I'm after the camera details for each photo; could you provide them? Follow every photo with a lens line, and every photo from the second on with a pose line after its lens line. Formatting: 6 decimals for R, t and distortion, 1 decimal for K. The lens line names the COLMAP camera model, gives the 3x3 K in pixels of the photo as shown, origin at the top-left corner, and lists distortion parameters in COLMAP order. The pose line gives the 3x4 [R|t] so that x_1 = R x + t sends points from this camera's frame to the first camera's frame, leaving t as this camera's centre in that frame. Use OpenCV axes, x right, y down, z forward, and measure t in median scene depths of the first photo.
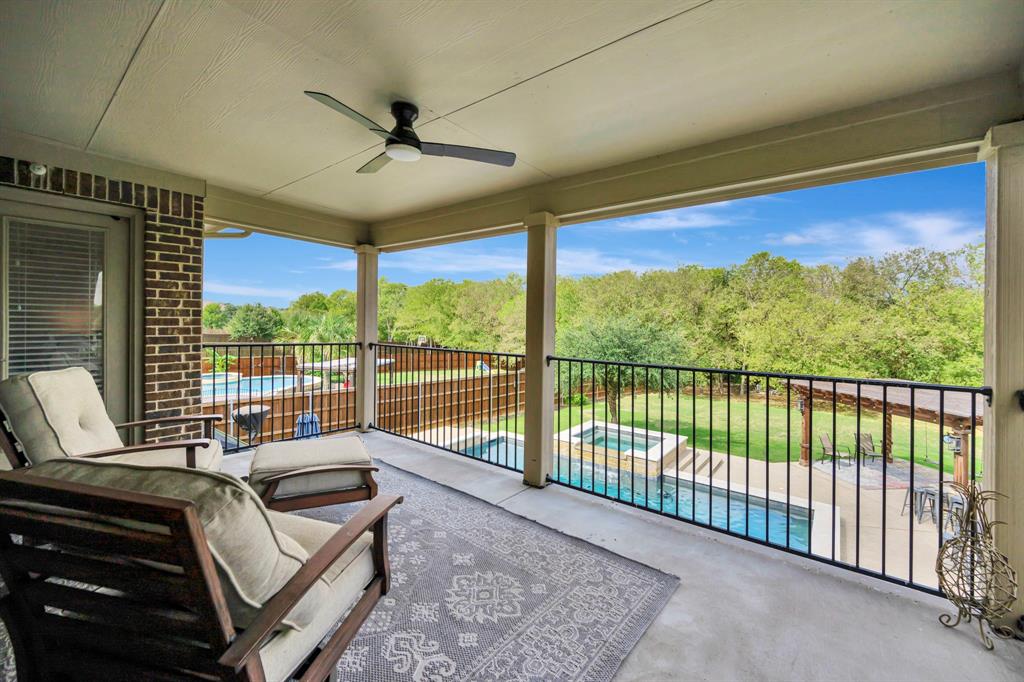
lens RADIAL K [[415.6, 0, 513.1], [0, 415.6, 323.4], [0, 0, 1]] dist [-0.000602, -0.000084]
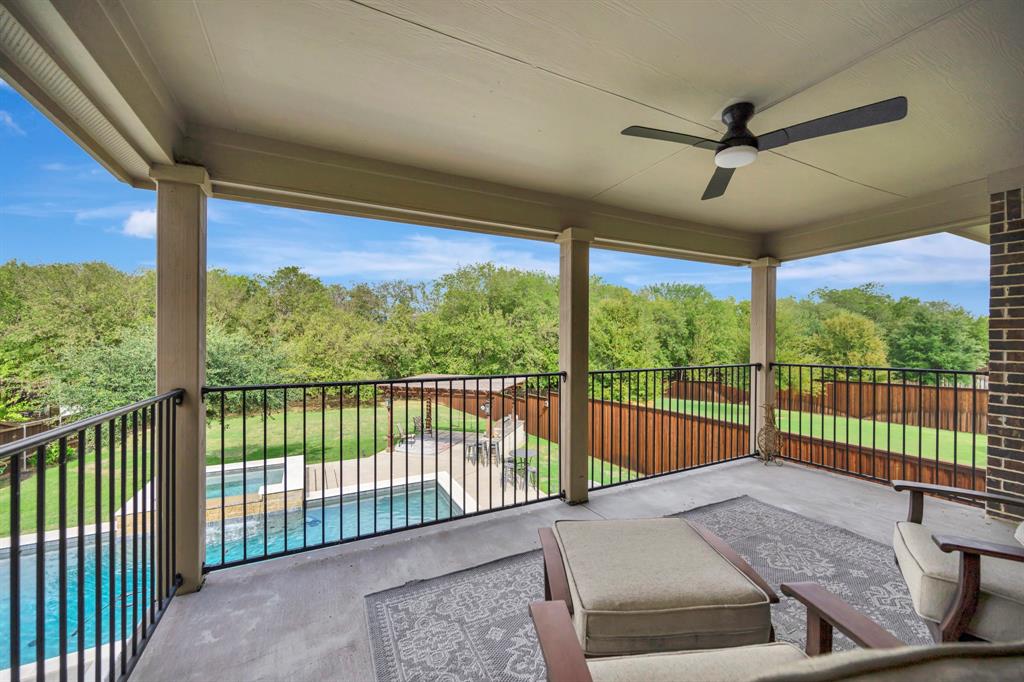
lens RADIAL K [[404.3, 0, 512.0], [0, 404.3, 341.0], [0, 0, 1]] dist [0.000612, 0.000163]
pose [[0.397262, -0.010904, 0.917640, -0.357511], [-0.003887, 0.999900, 0.013564, -0.002204], [-0.917697, -0.008956, 0.397180, 0.308368]]
